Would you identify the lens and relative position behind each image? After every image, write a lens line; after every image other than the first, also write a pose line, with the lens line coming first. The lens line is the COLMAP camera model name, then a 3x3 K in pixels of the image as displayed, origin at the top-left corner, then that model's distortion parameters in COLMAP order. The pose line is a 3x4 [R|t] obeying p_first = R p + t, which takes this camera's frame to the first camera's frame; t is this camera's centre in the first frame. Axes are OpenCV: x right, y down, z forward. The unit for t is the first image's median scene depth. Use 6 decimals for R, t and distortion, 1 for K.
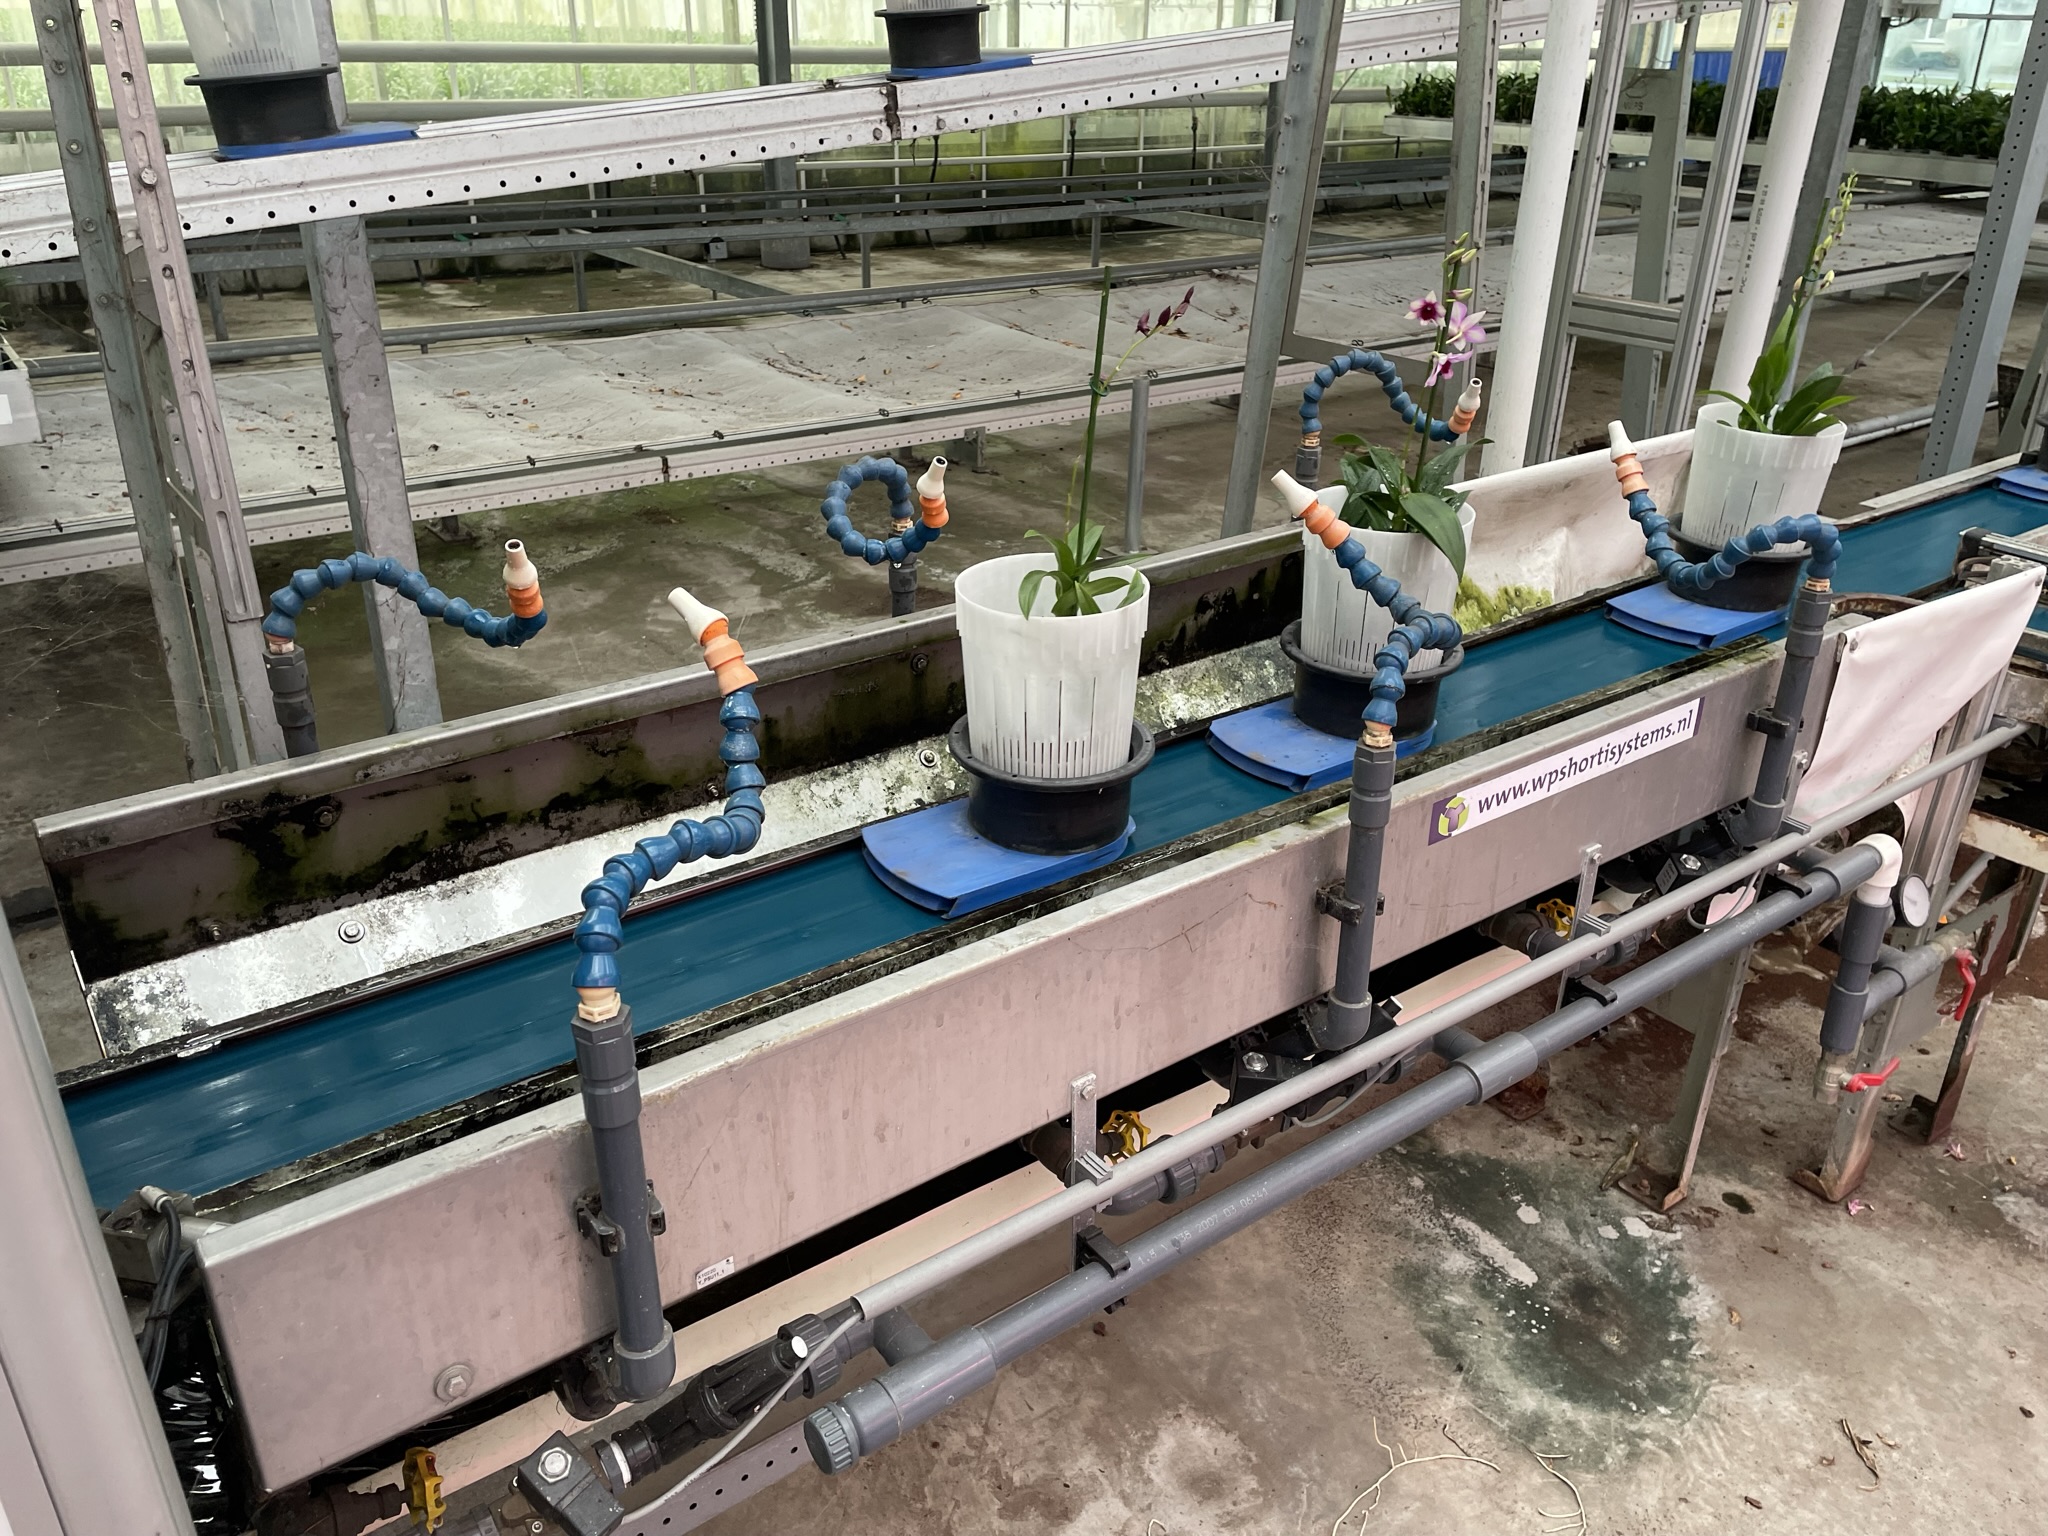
lens RADIAL K [[1555.9, 0, 1006.1], [0, 1555.9, 737.2], [0, 0, 1]] dist [0.075843, -0.111399]
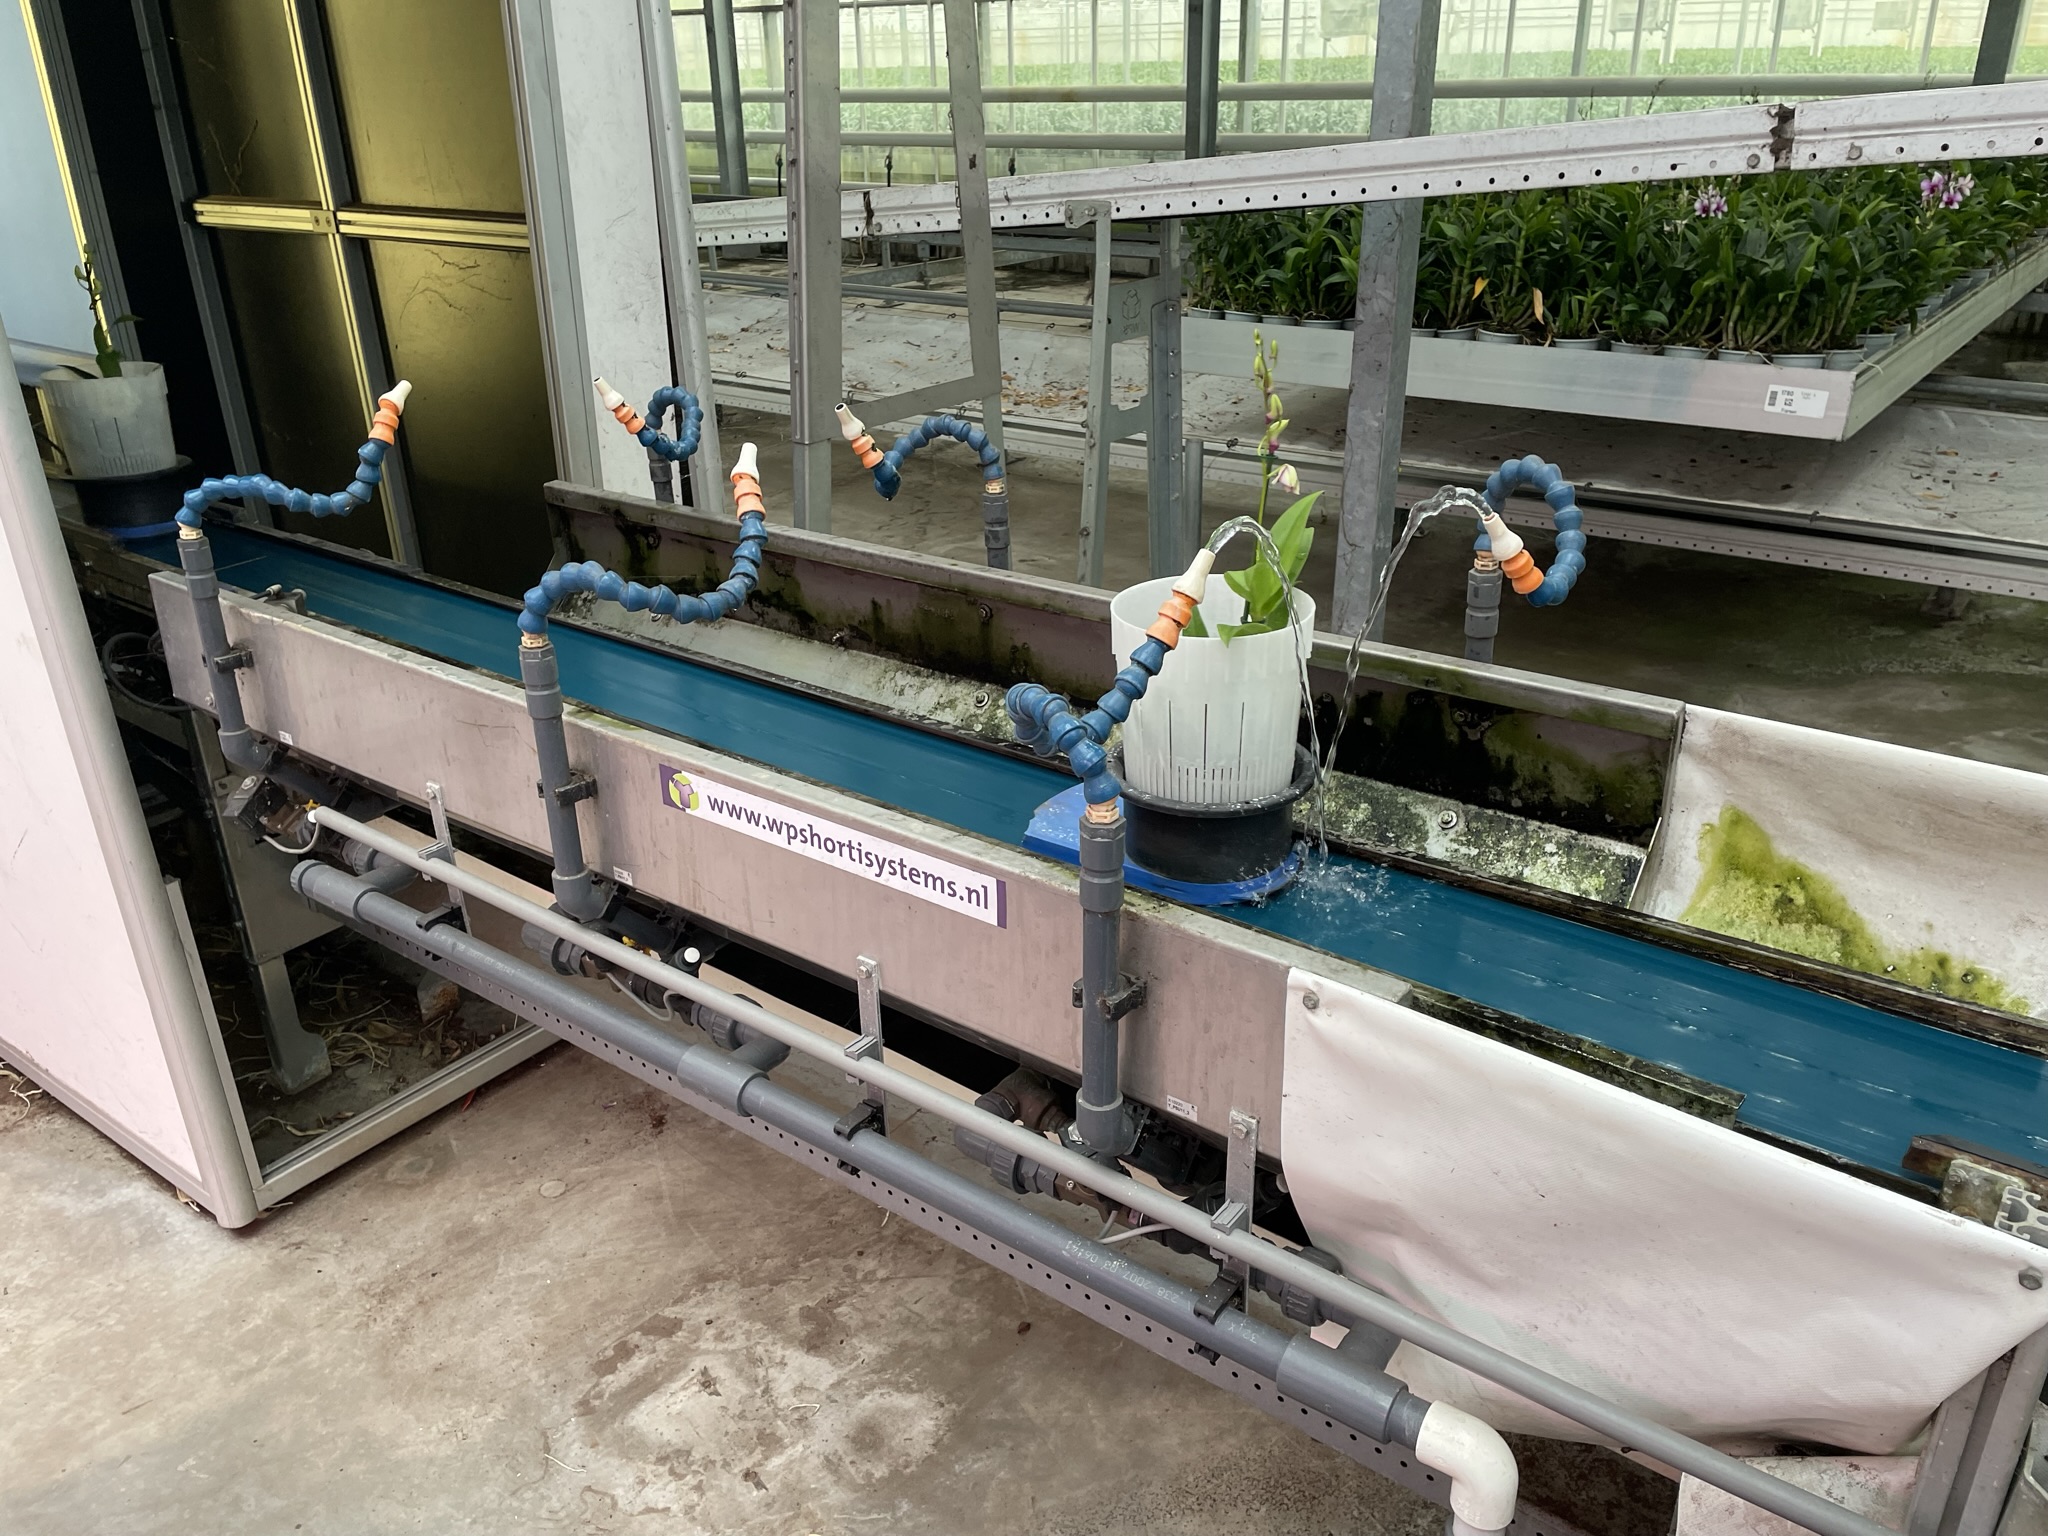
lens RADIAL K [[1555.9, 0, 1006.1], [0, 1555.9, 737.2], [0, 0, 1]] dist [0.075843, -0.111399]
pose [[0.268736, 0.359604, -0.893569, 0.871507], [-0.370787, 0.894827, 0.248598, -0.223018], [0.888987, 0.264517, 0.373809, 0.540424]]
